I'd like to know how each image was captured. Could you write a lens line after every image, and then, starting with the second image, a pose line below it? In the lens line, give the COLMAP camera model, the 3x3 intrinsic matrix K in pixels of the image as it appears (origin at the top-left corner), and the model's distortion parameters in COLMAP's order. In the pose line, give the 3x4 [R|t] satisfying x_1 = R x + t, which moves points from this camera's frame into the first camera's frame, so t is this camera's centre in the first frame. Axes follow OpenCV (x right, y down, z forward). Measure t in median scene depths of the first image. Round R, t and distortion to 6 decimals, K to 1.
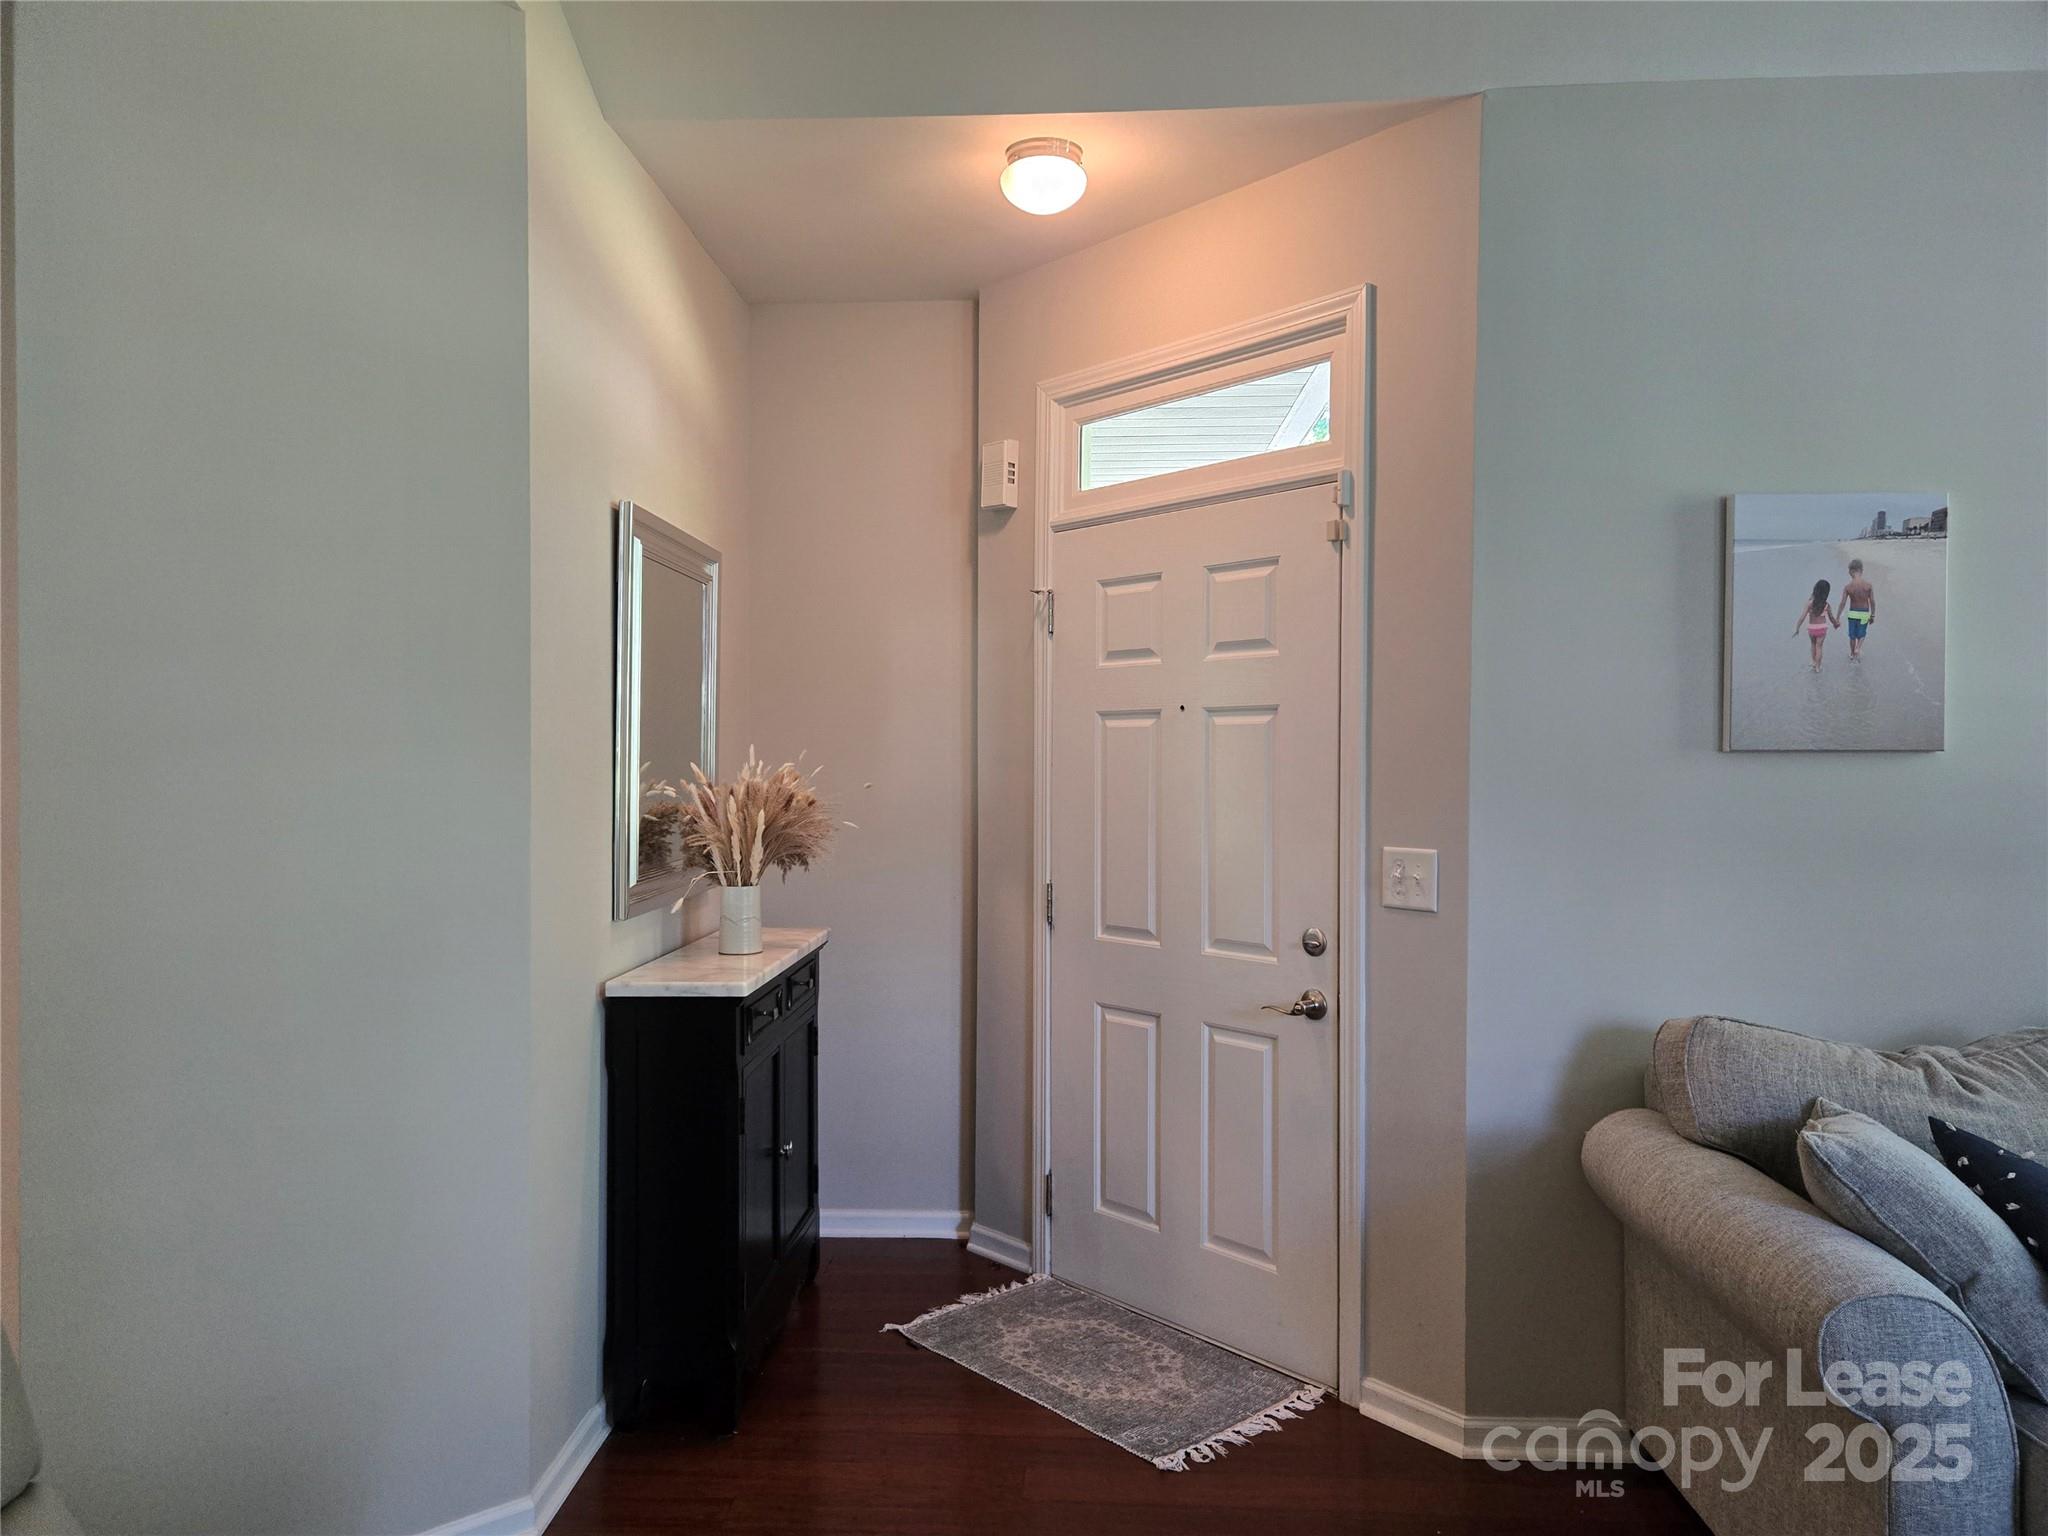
lens RADIAL K [[1353.2, 0, 1019.4], [0, 1353.2, 780.3], [0, 0, 1]] dist [0.004774, 0.000684]
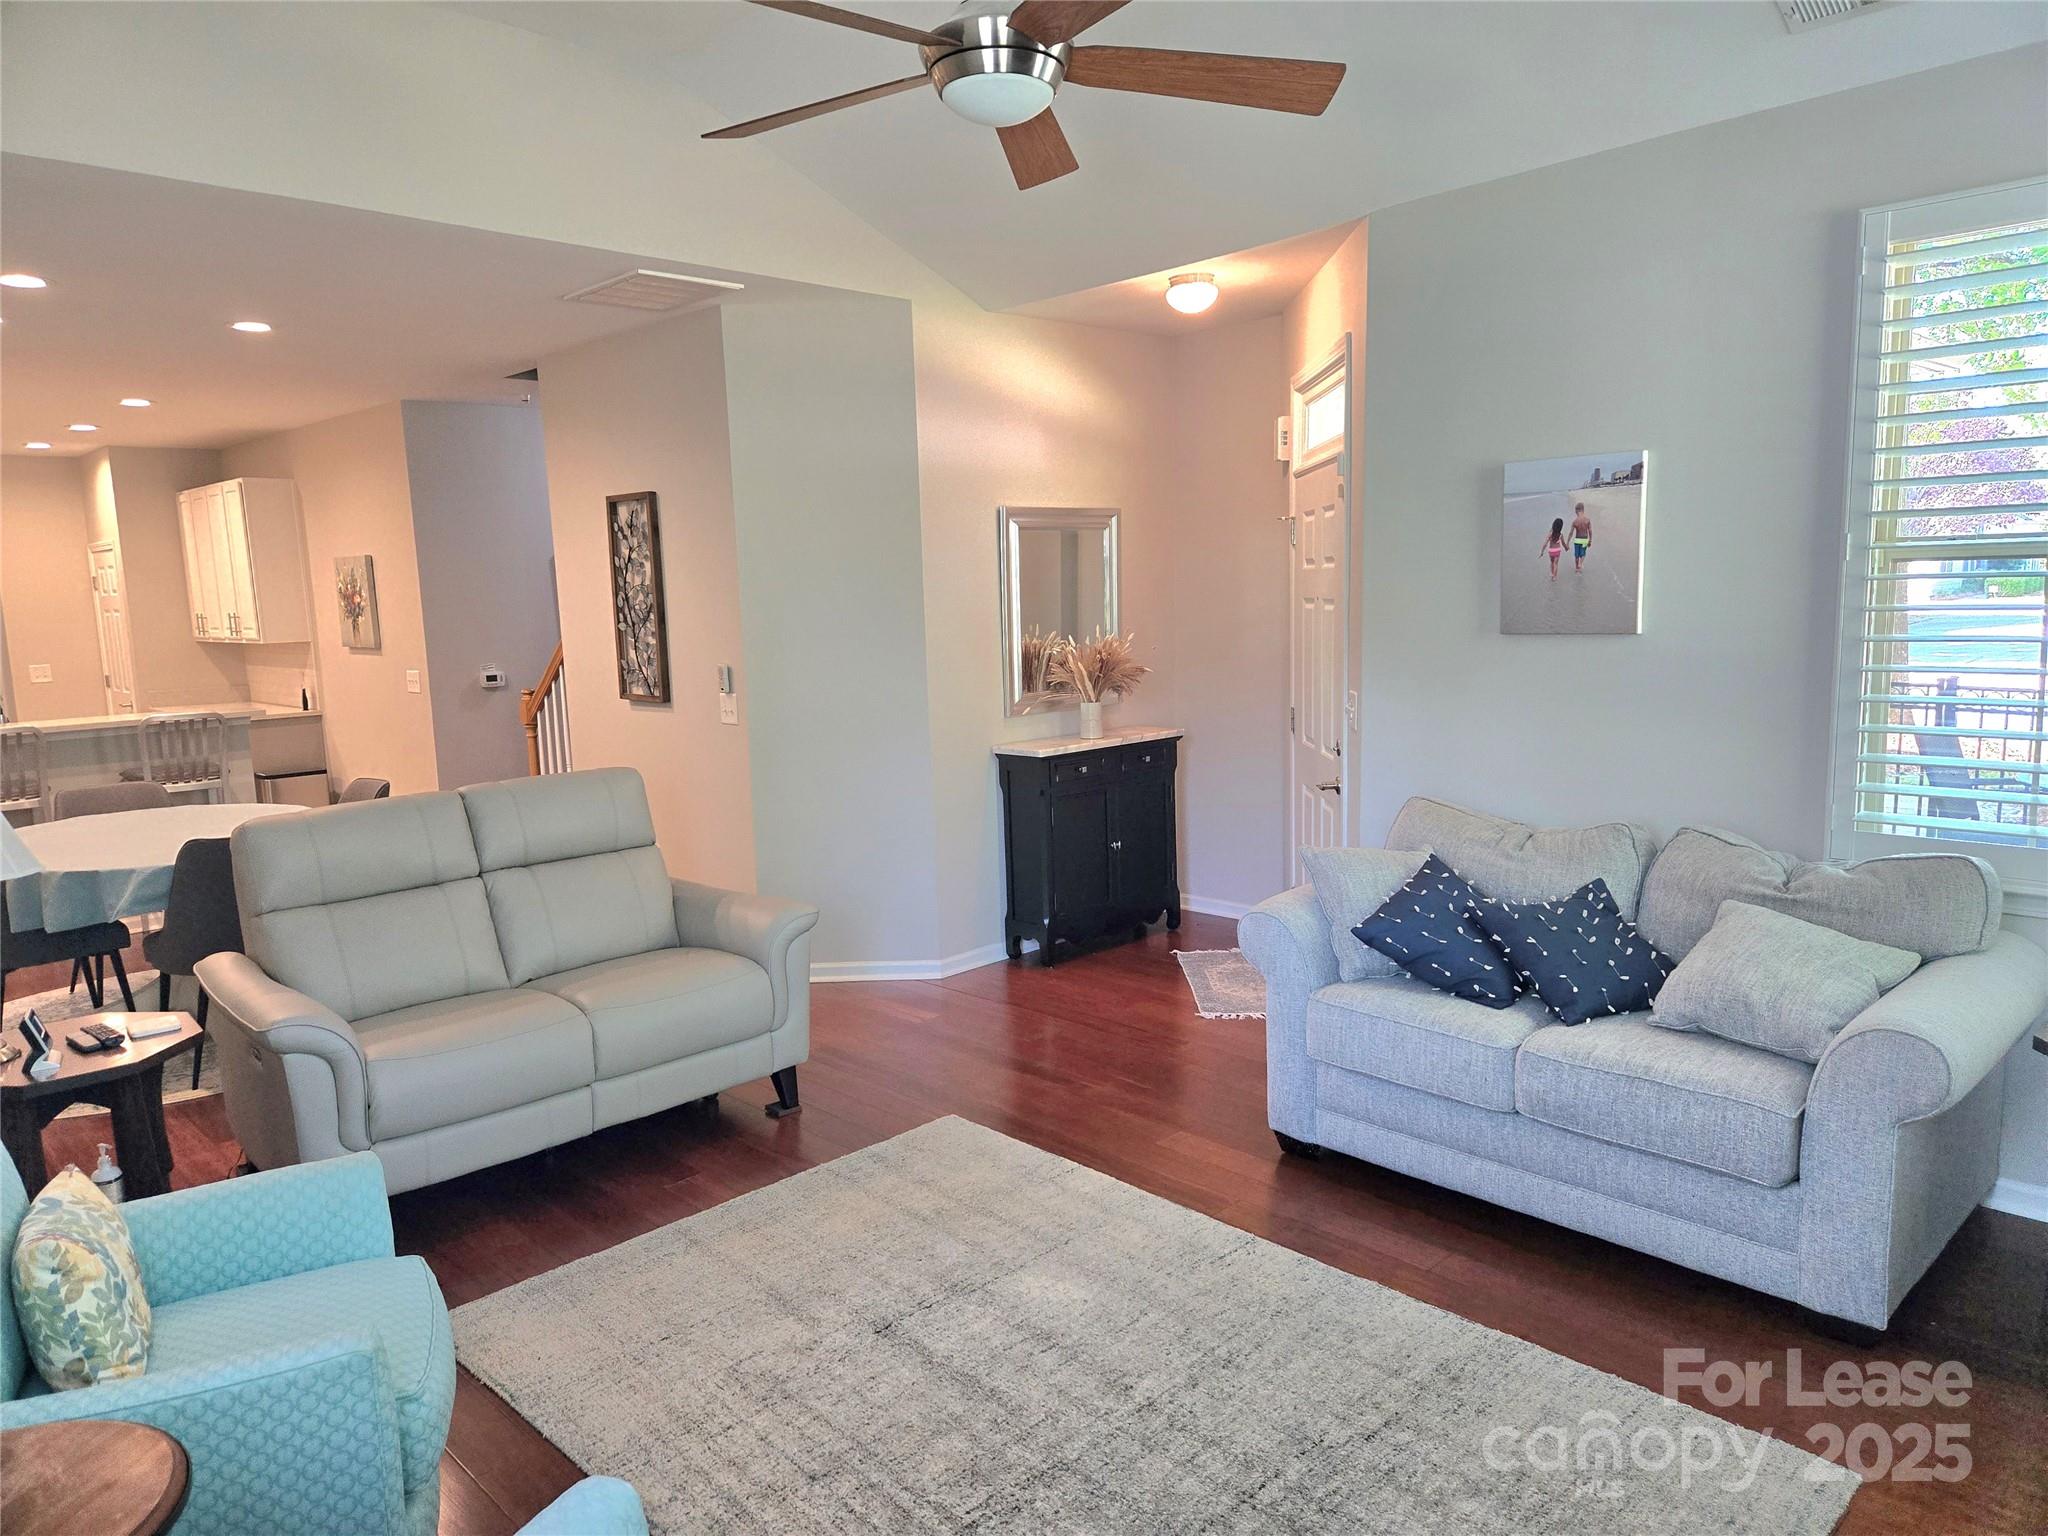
lens RADIAL K [[1353.2, 0, 1019.4], [0, 1353.2, 780.3], [0, 0, 1]] dist [0.004774, 0.000684]
pose [[0.734294, 0.072491, -0.674950, 1.179554], [0.022524, 0.991132, 0.130955, -0.070687], [0.678458, -0.111362, 0.726149, -0.508173]]
